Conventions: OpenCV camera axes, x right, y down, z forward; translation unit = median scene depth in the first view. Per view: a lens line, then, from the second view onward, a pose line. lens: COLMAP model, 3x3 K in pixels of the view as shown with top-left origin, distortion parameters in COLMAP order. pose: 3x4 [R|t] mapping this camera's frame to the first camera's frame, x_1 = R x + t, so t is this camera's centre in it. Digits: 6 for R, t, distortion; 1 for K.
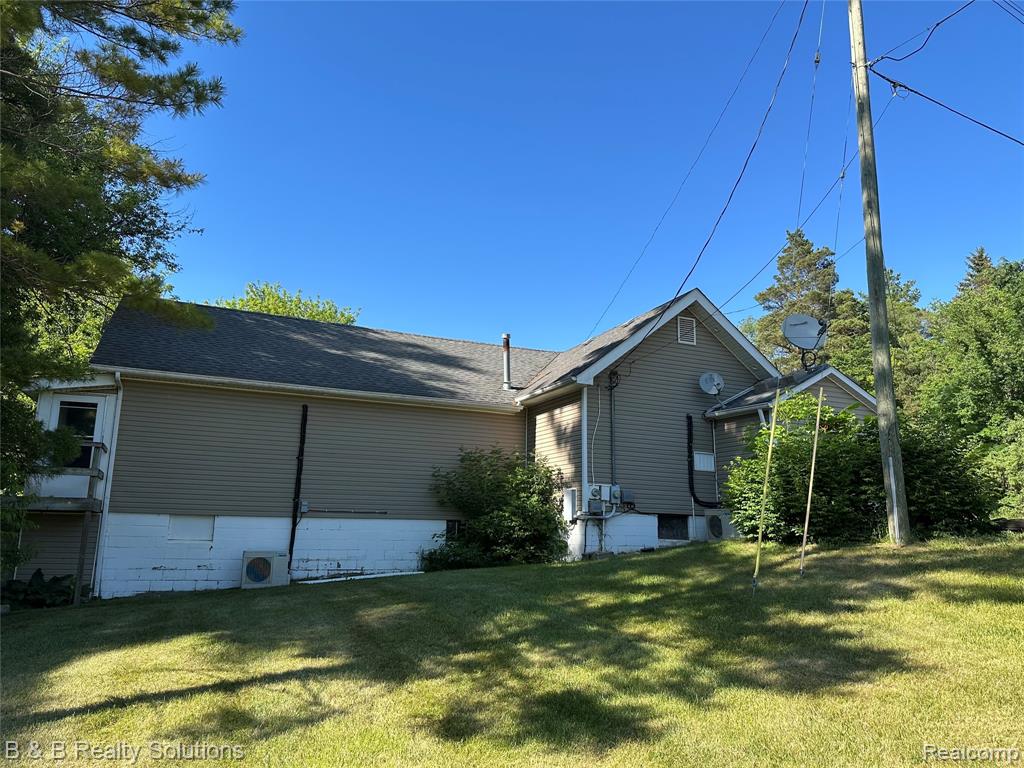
lens RADIAL K [[712.1, 0, 512.0], [0, 712.1, 384.0], [0, 0, 1]] dist [0.099352, -0.139646]
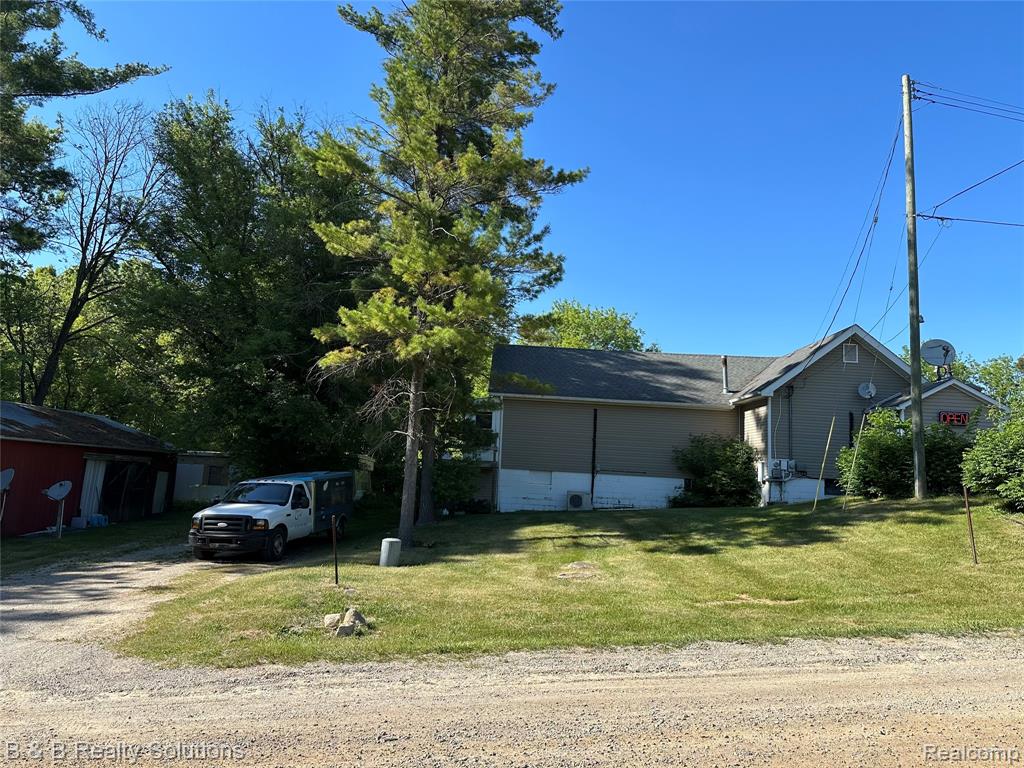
lens RADIAL K [[712.1, 0, 512.0], [0, 712.1, 384.0], [0, 0, 1]] dist [0.099352, -0.139646]
pose [[0.922009, -0.023613, -0.386449, 0.182902], [0.047449, 0.997506, 0.052256, -0.125715], [0.384251, -0.066518, 0.920829, -0.627410]]
